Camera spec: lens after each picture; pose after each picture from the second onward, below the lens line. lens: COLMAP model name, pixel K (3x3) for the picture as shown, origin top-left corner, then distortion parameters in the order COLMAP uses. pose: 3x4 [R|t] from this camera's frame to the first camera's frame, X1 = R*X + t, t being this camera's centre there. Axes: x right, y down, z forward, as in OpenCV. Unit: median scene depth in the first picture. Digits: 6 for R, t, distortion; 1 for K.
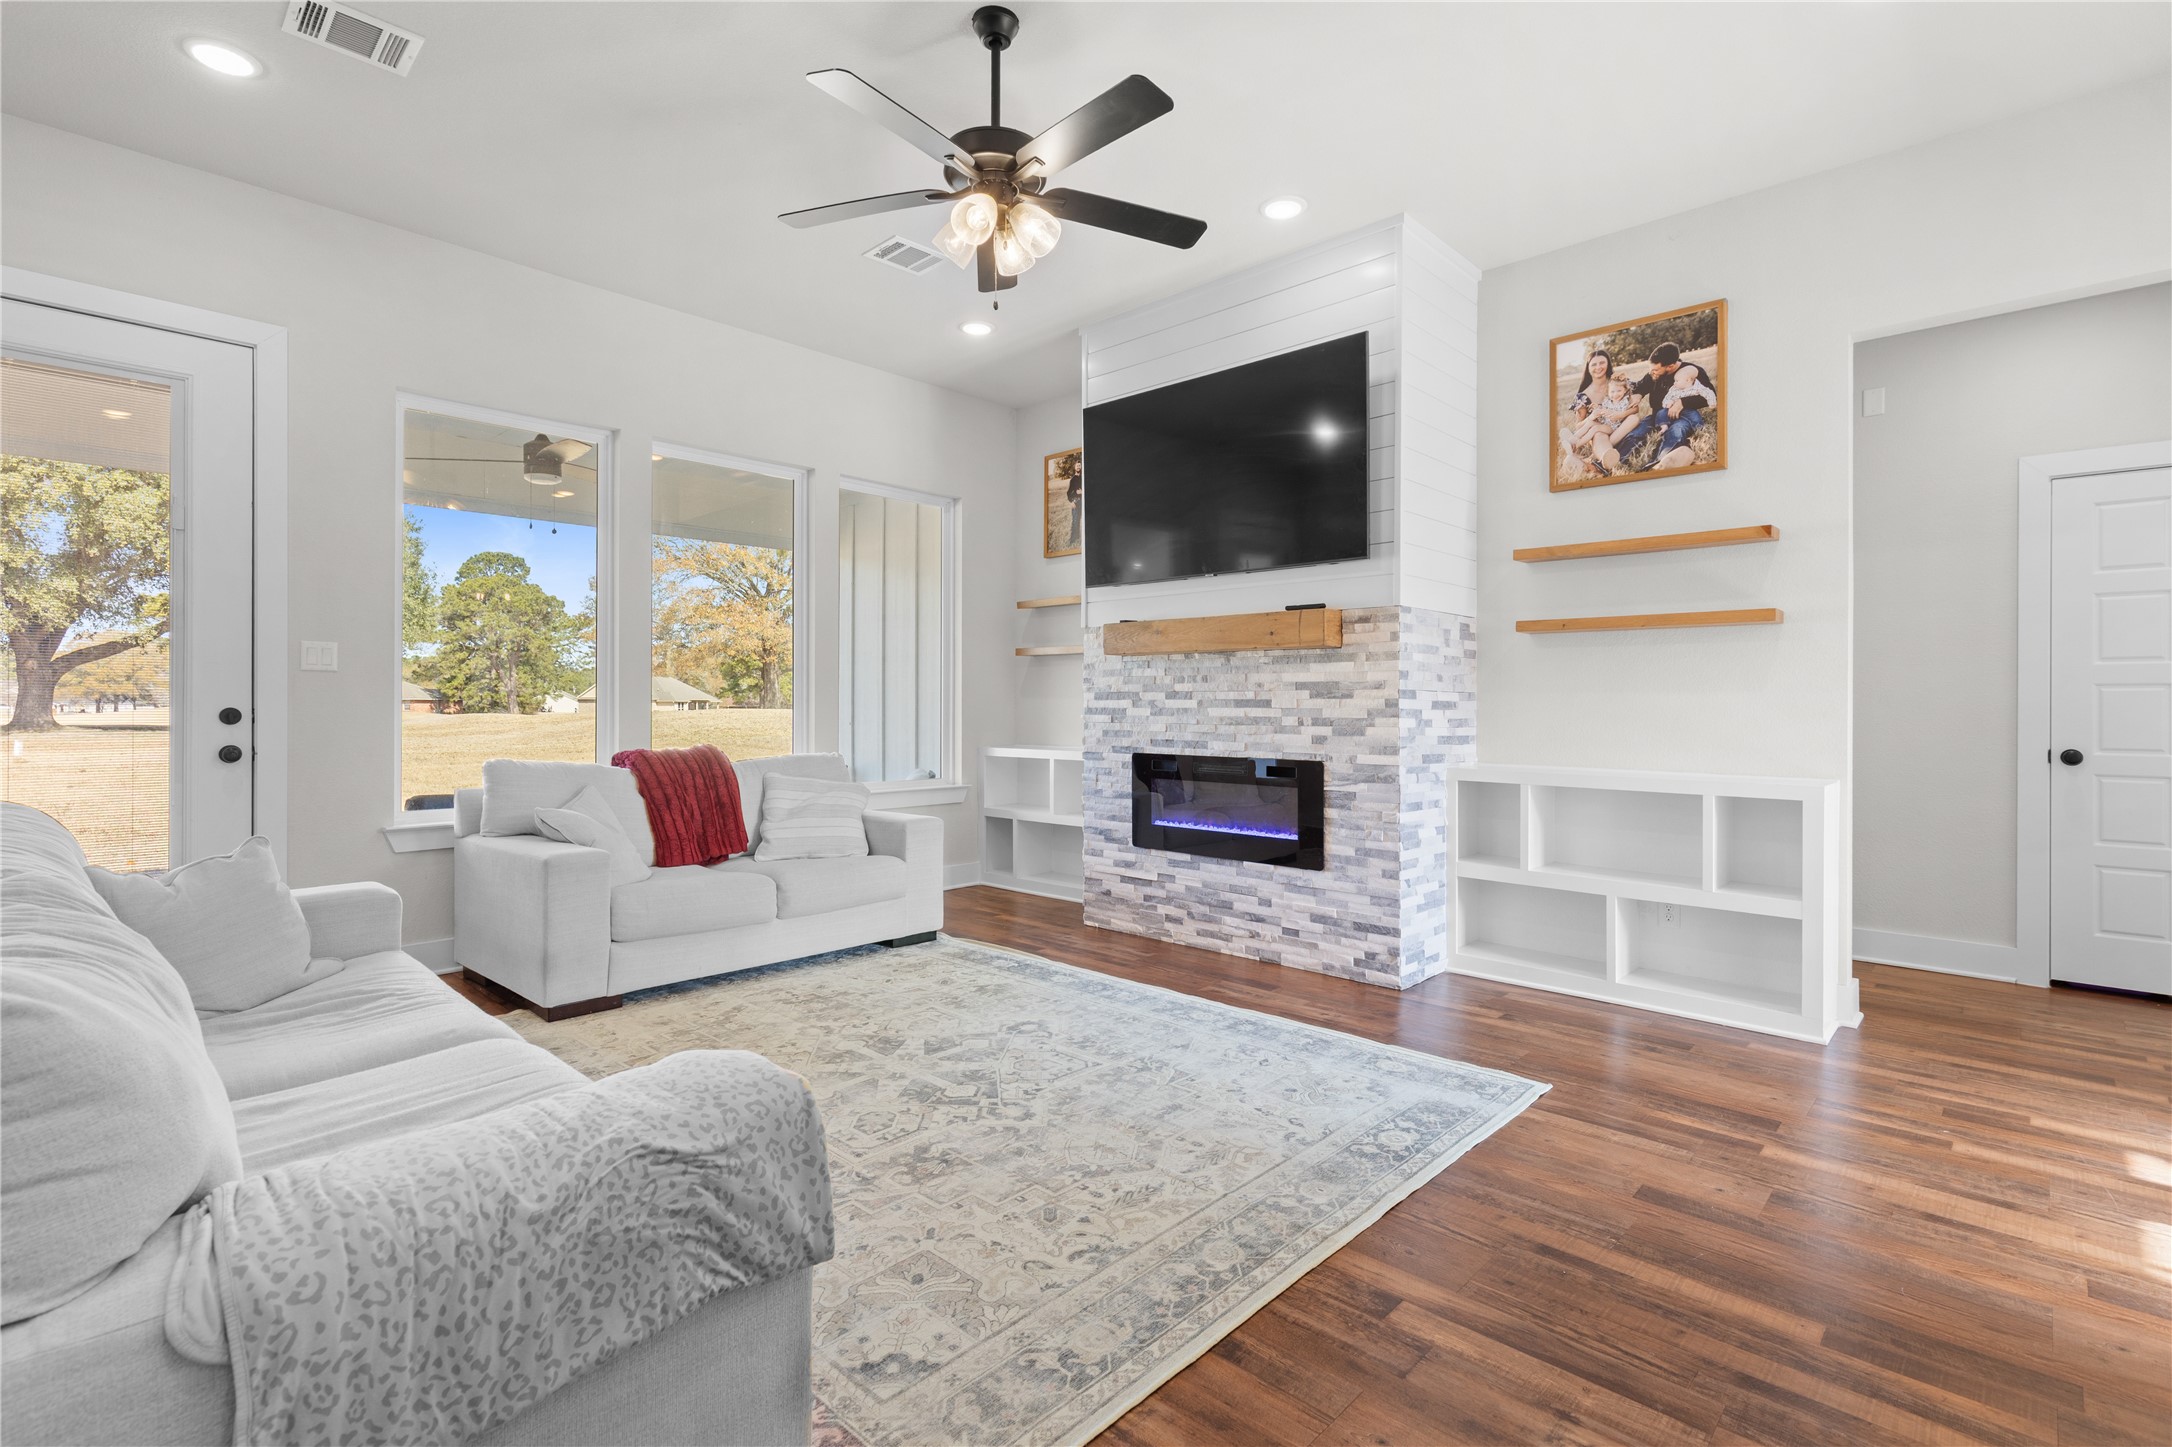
lens RADIAL K [[993.4, 0, 1128.3], [0, 993.4, 704.8], [0, 0, 1]] dist [0.002423, -0.001259]
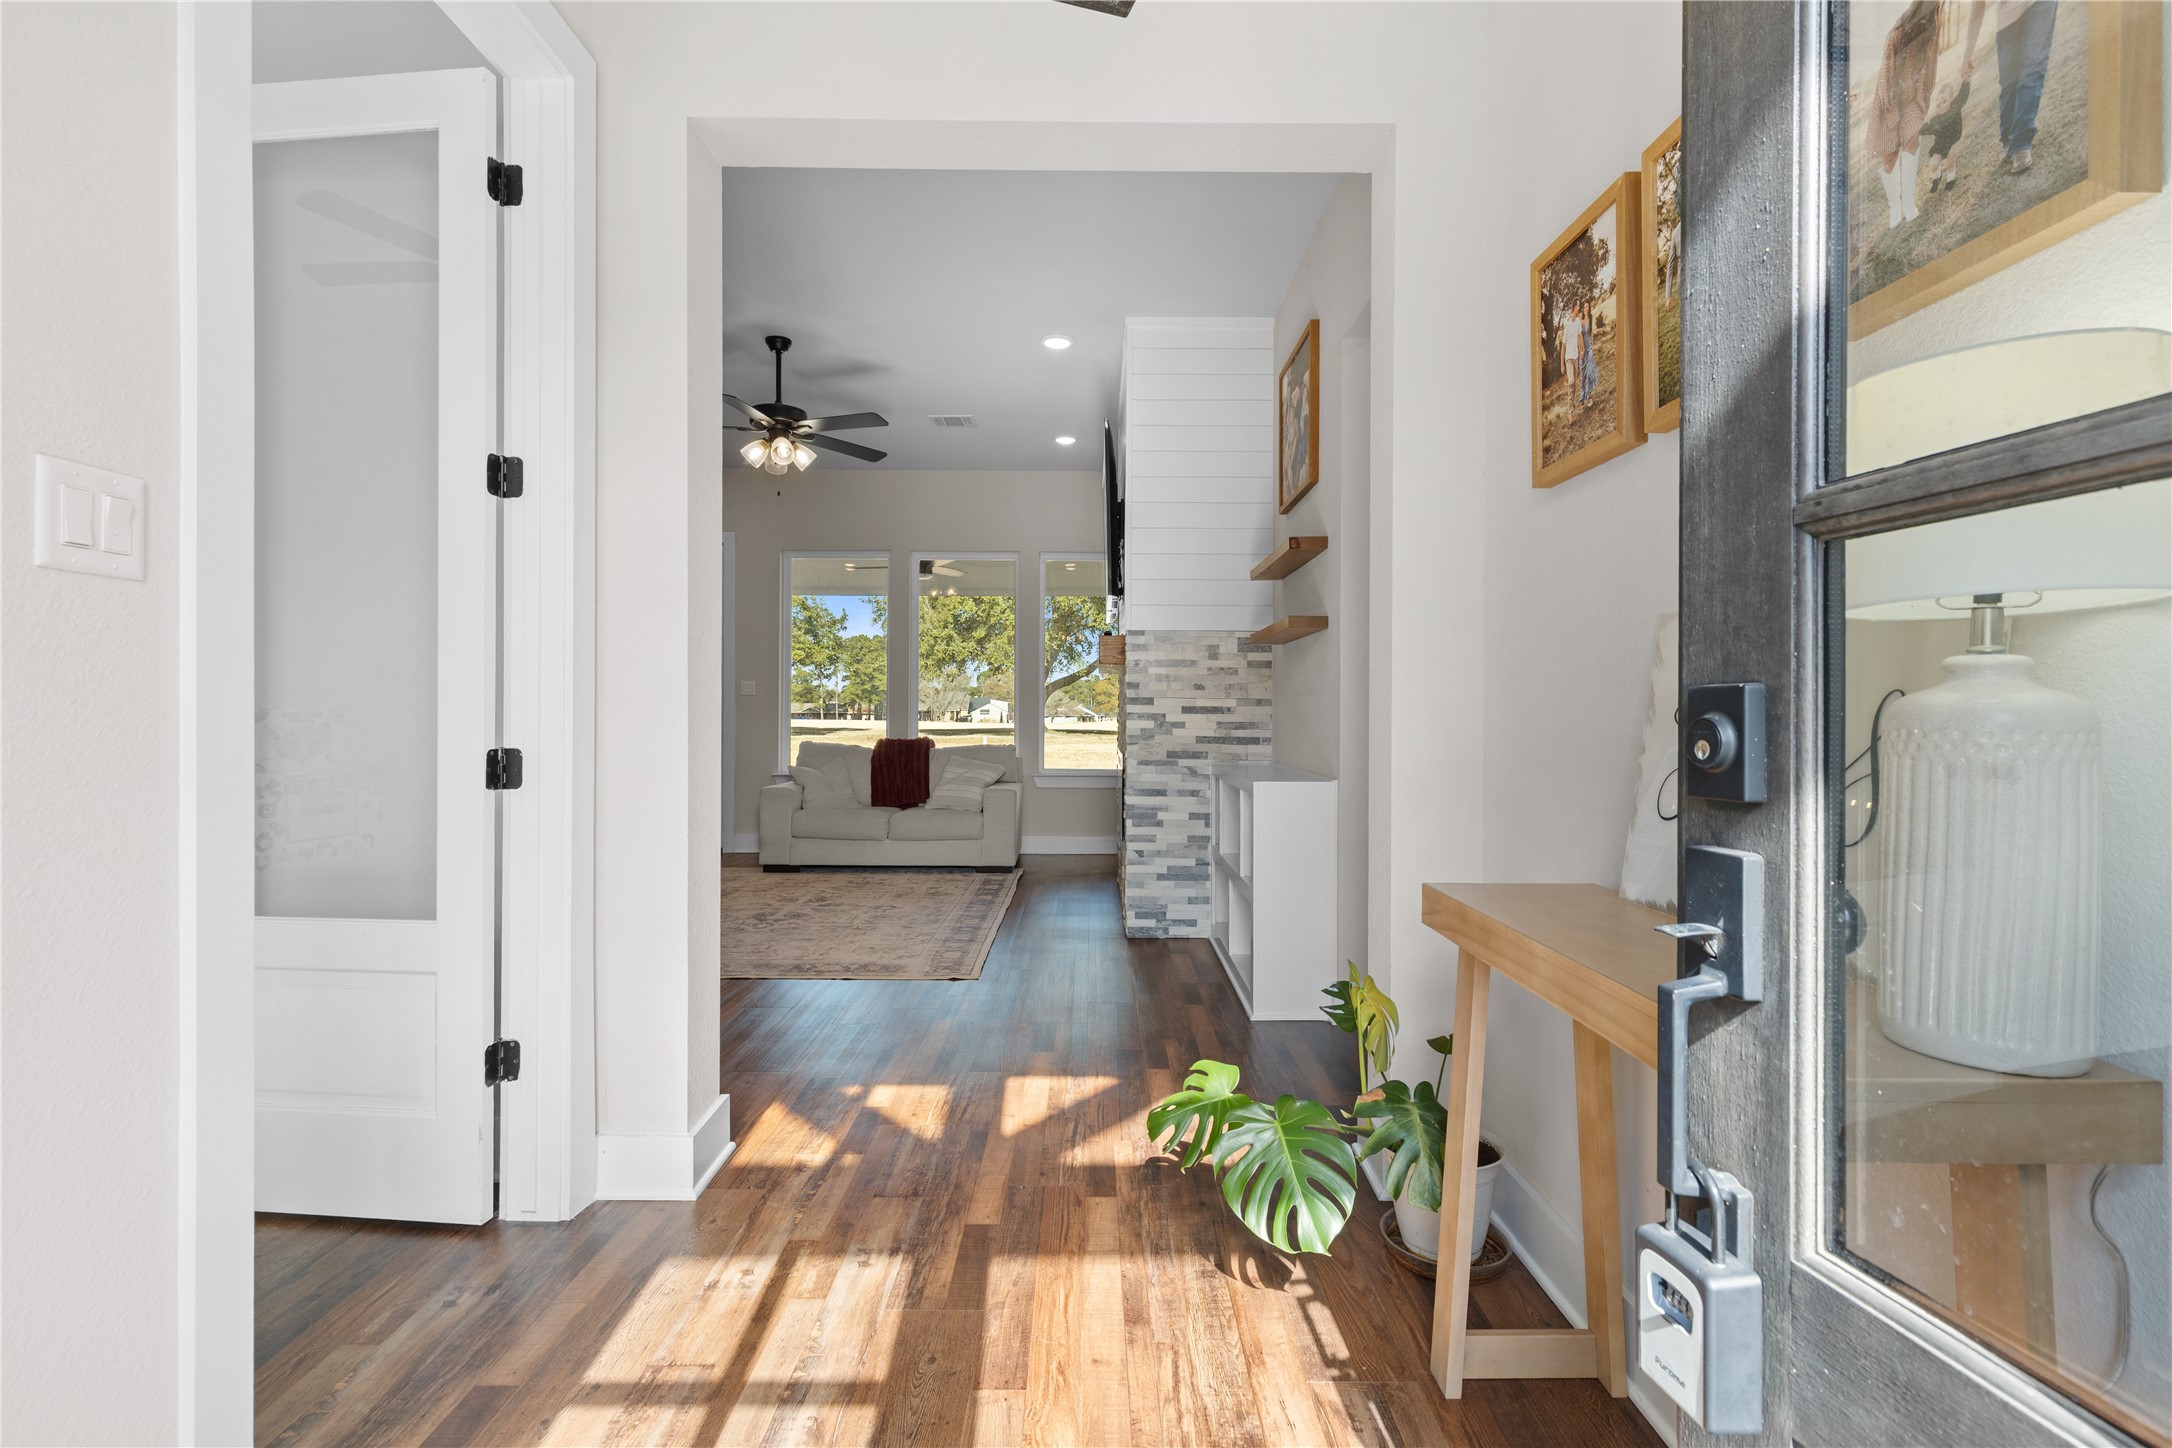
lens RADIAL K [[993.4, 0, 1117.8], [0, 993.4, 713.2], [0, 0, 1]] dist [0.002423, -0.001259]
pose [[0.690761, -0.002356, -0.723079, 1.013745], [-0.000111, 0.999994, -0.003364, 0.007433], [0.723083, 0.002404, 0.690757, 0.107810]]
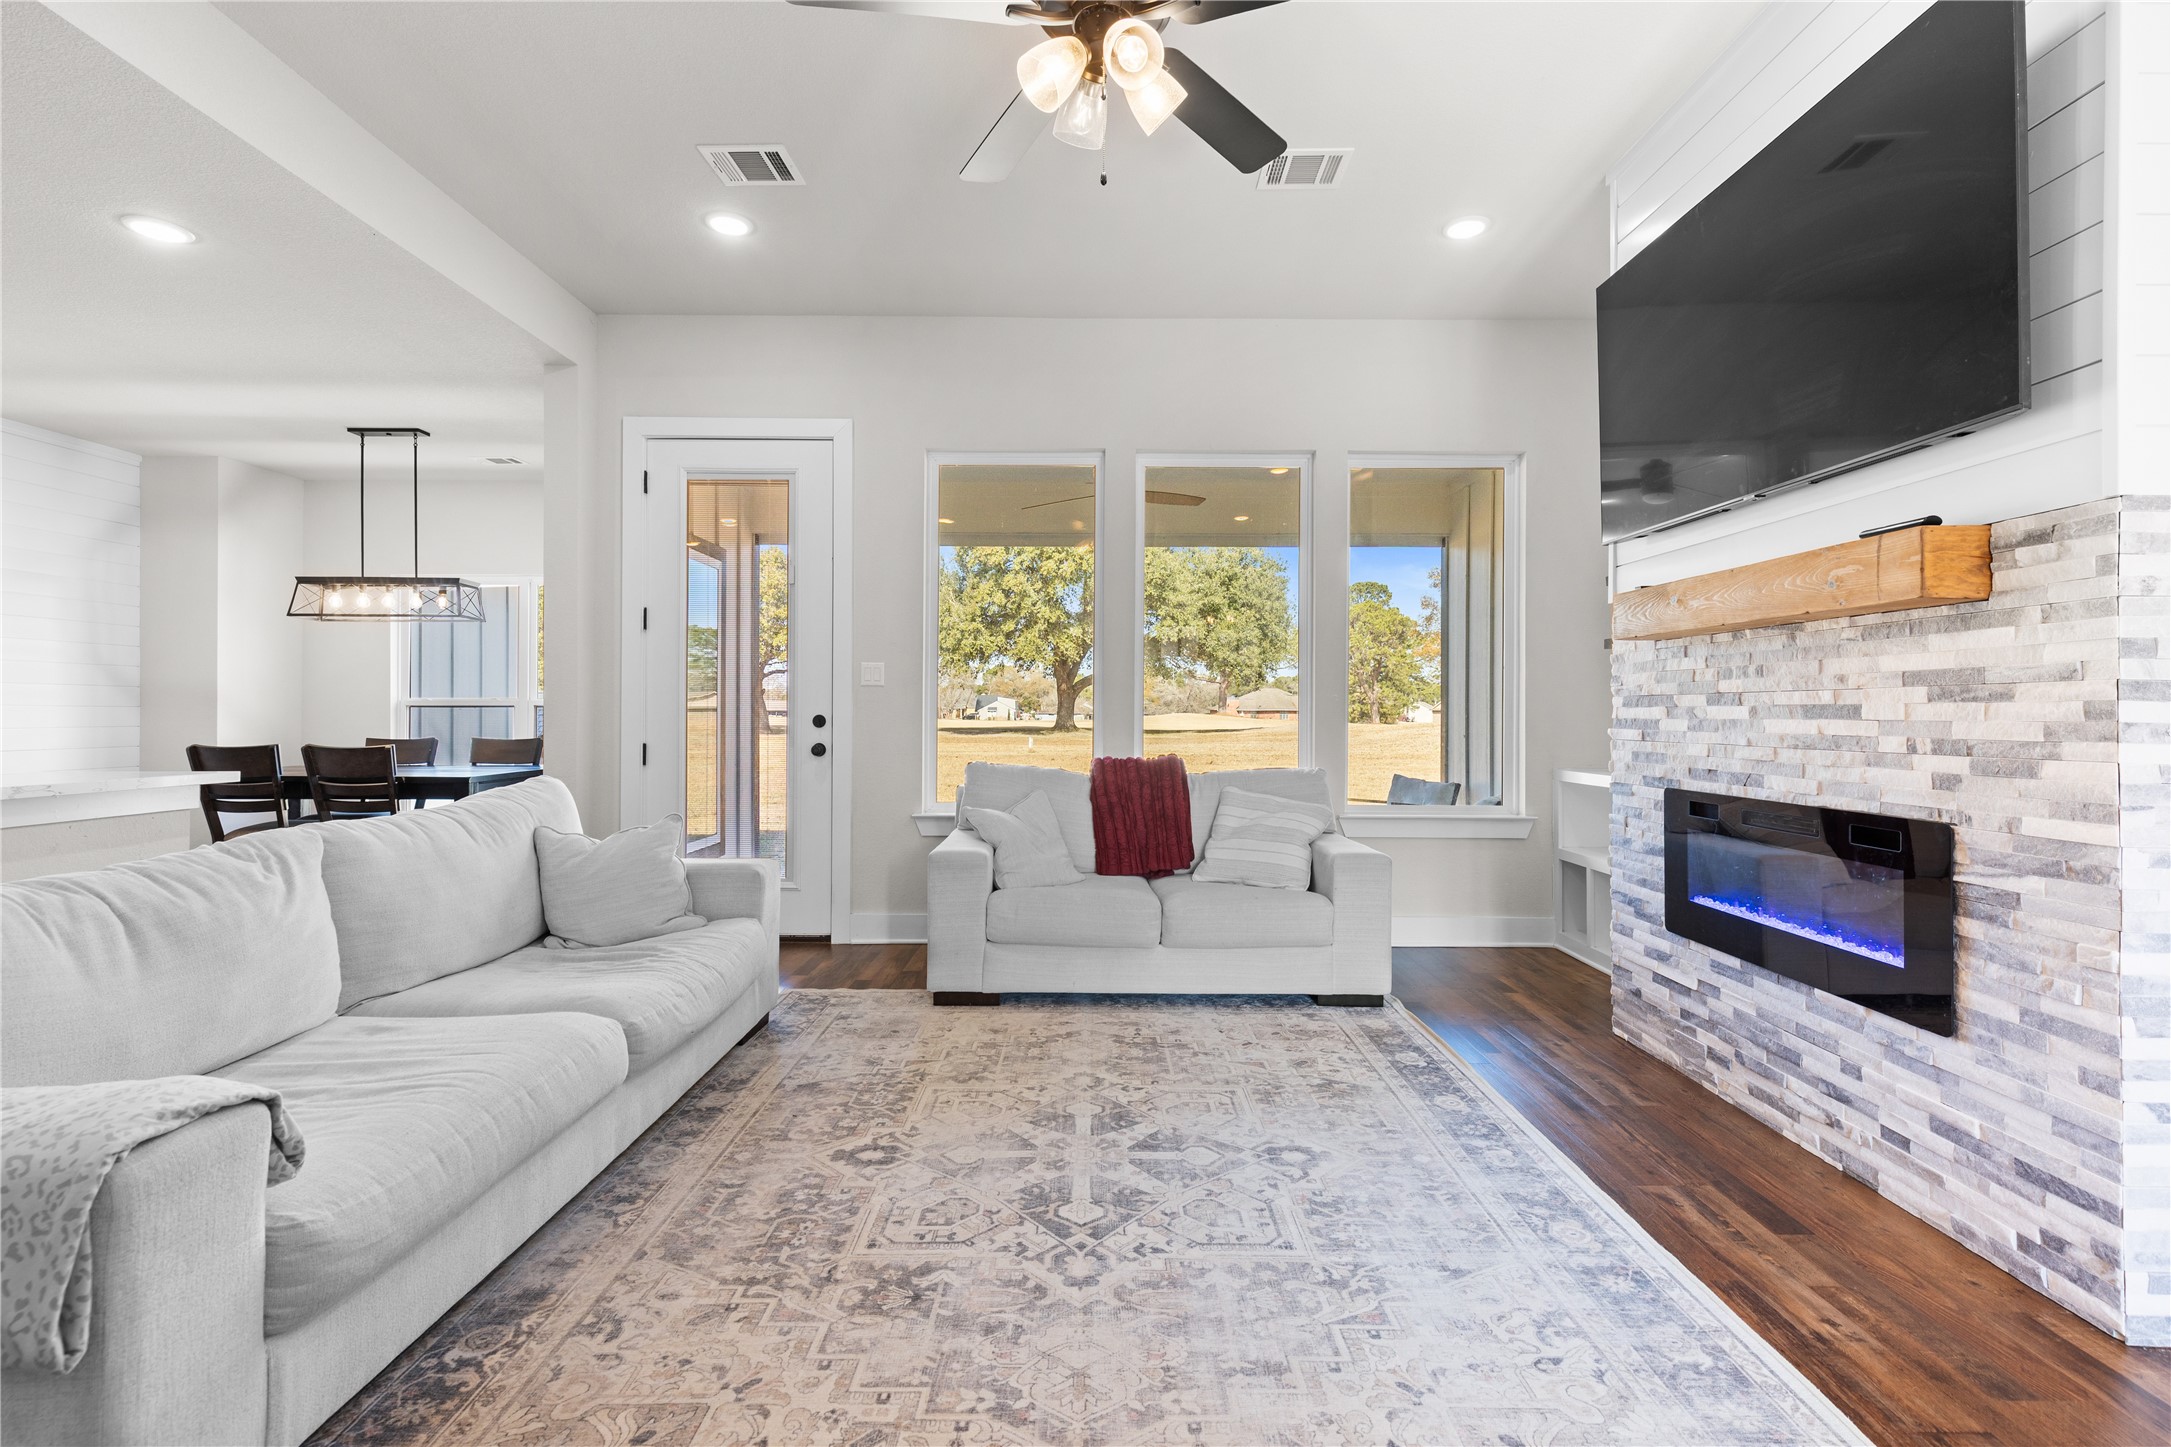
lens RADIAL K [[993.0, 0, 1100.0], [0, 993.0, 710.4], [0, 0, 1]] dist [0.002423, -0.001259]
pose [[0.675344, -0.001130, -0.737502, 0.255257], [-0.002892, 0.999987, -0.004181, 0.001403], [0.737497, 0.004957, 0.675332, 0.303245]]
